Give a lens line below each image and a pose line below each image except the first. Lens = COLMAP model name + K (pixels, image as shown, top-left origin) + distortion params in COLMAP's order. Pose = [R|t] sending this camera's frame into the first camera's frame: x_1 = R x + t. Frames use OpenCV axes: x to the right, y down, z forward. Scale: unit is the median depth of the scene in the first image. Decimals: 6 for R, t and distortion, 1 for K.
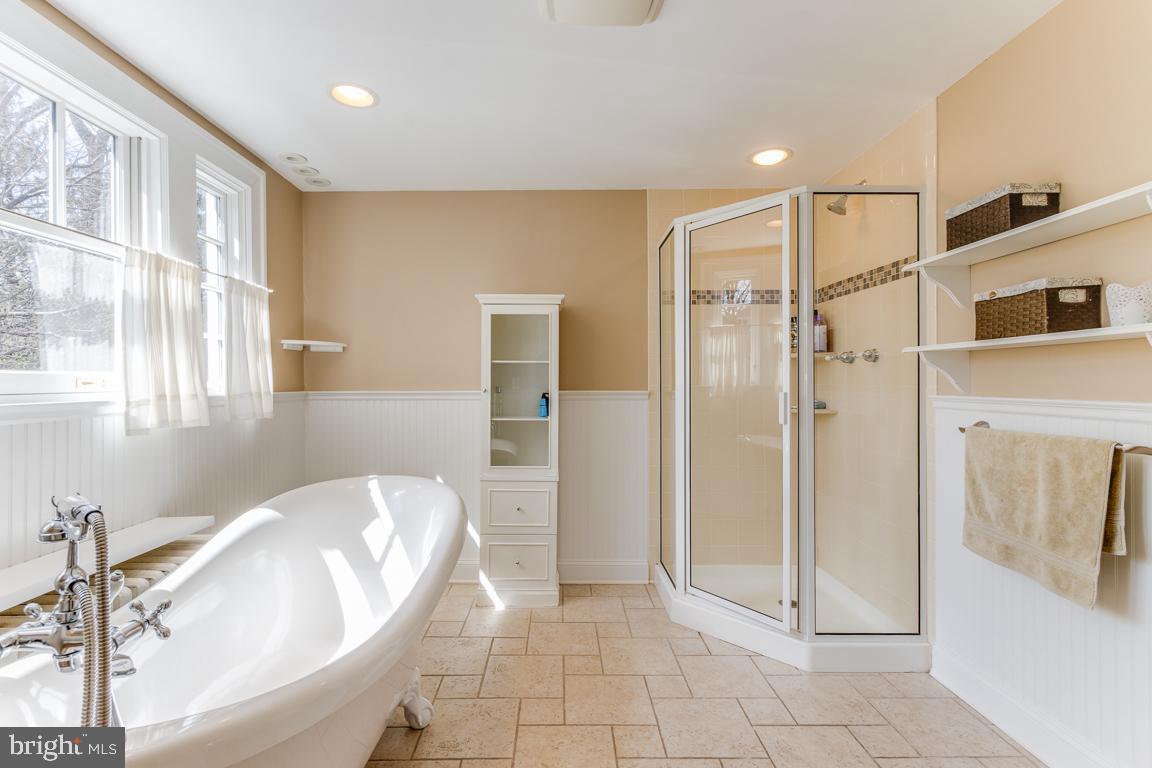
lens RADIAL K [[562.3, 0, 573.0], [0, 562.3, 384.7], [0, 0, 1]] dist [0.001662, 0.000129]
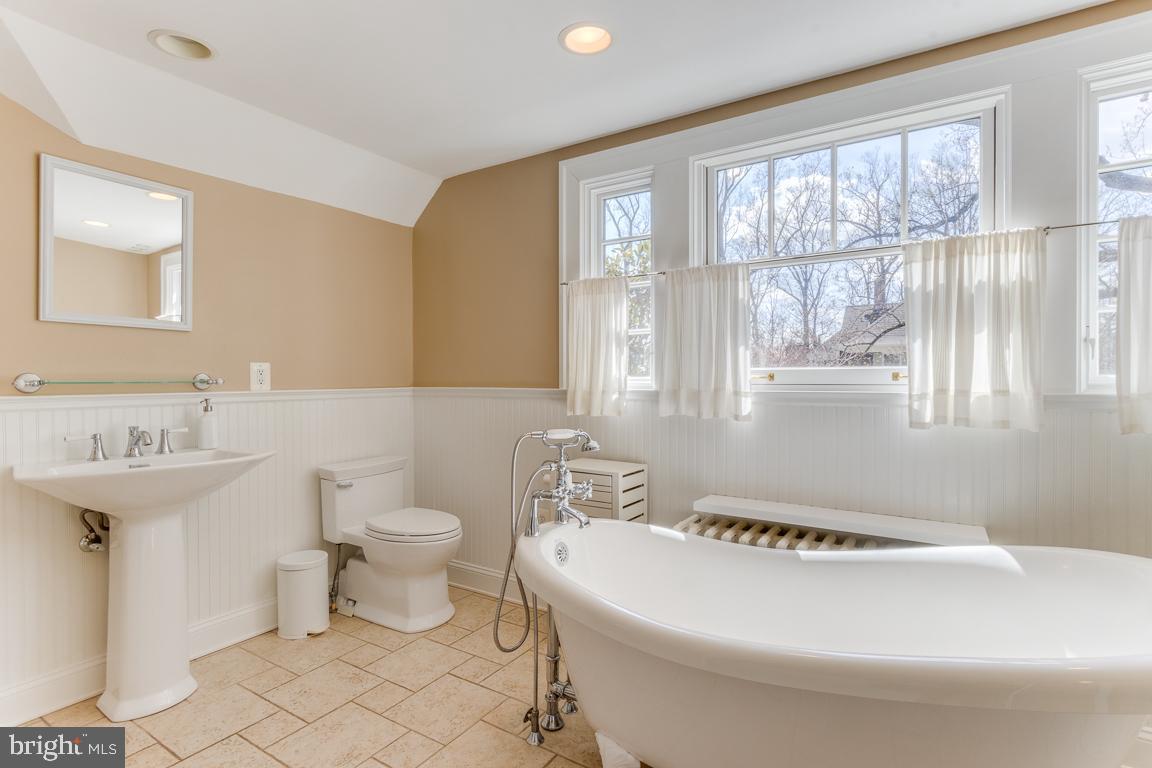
lens RADIAL K [[562.3, 0, 575.7], [0, 562.3, 379.5], [0, 0, 1]] dist [0.001662, 0.000129]
pose [[-0.552062, 0.005861, -0.833783, 0.404116], [-0.004847, 0.999936, 0.010239, -0.005292], [0.833789, 0.009694, -0.551998, 1.048366]]
